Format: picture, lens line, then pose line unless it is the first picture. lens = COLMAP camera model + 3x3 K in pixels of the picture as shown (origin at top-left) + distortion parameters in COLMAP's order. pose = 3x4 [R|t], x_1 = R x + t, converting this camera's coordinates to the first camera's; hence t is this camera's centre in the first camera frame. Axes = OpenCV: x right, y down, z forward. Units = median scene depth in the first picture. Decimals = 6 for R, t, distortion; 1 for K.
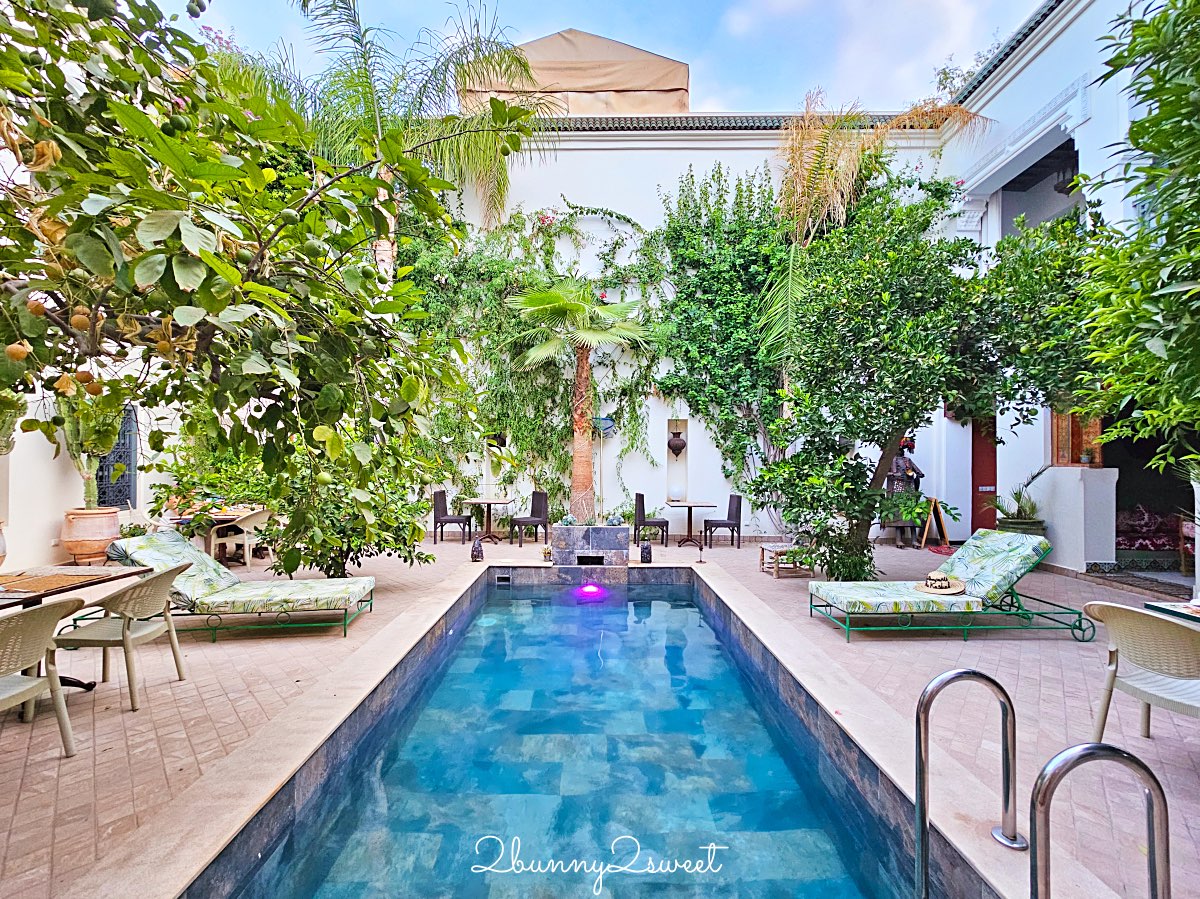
lens RADIAL K [[488.7, 0, 600.0], [0, 488.7, 449.5], [0, 0, 1]] dist [0.000628, -0.000128]
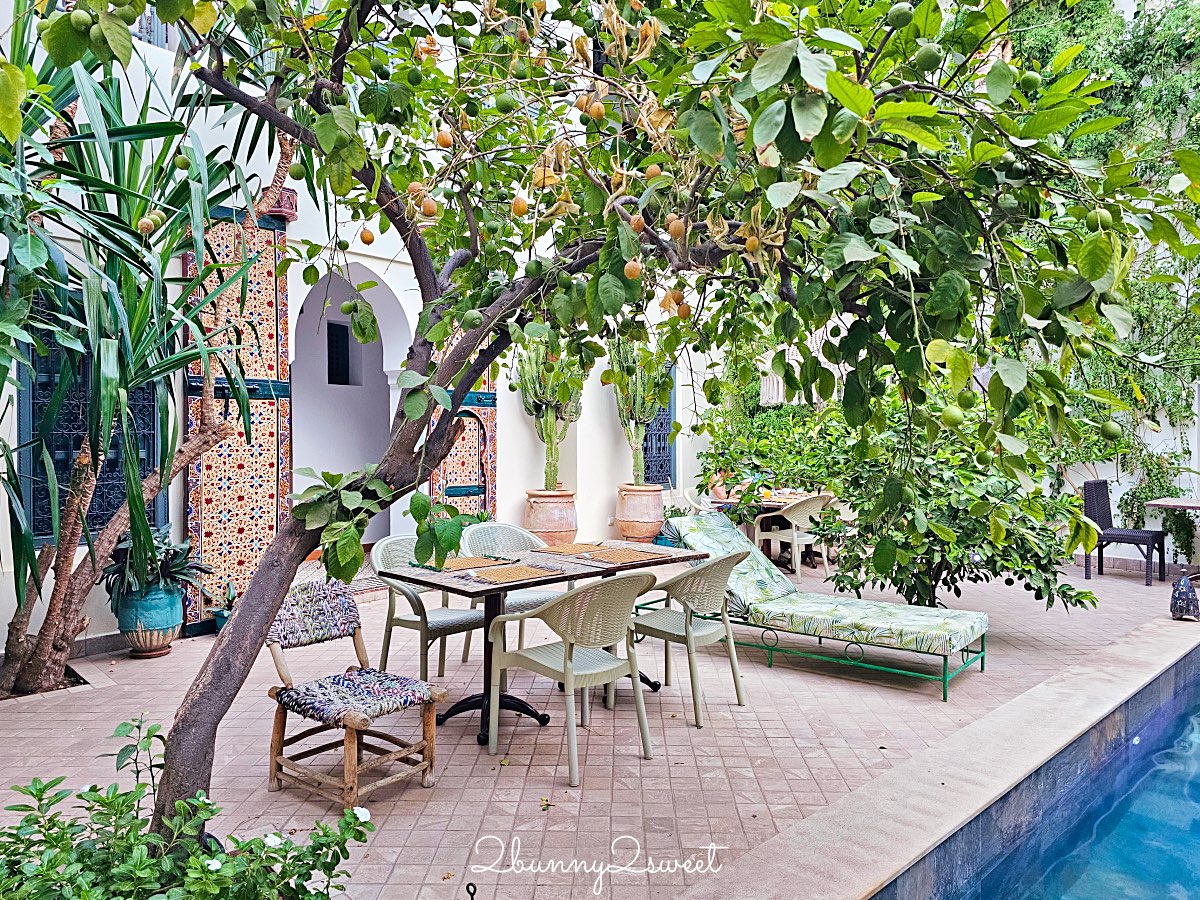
lens RADIAL K [[826.5, 0, 600.0], [0, 826.5, 450.0], [0, 0, 1]] dist [0.074627, -0.086159]
pose [[0.692078, -0.002897, -0.721817, -0.061618], [0.015267, 0.999827, 0.010625, 0.050912], [0.721661, -0.018374, 0.692003, -0.044821]]
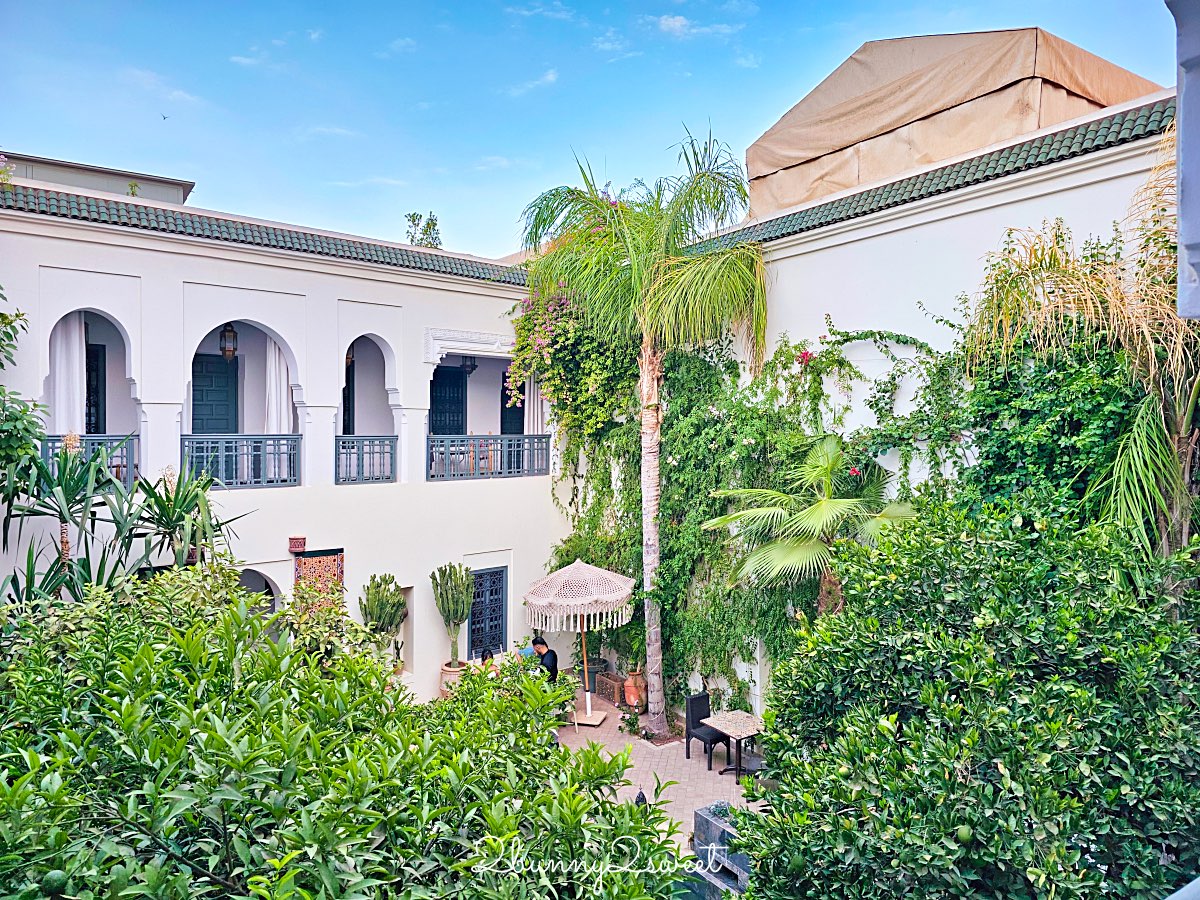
lens RADIAL K [[826.5, 0, 600.0], [0, 826.5, 450.0], [0, 0, 1]] dist [0.074627, -0.086159]
pose [[0.564116, 0.004831, -0.825682, 1.018477], [-0.001014, 0.999986, 0.005158, -0.475911], [0.825695, -0.002073, 0.564113, 0.093651]]
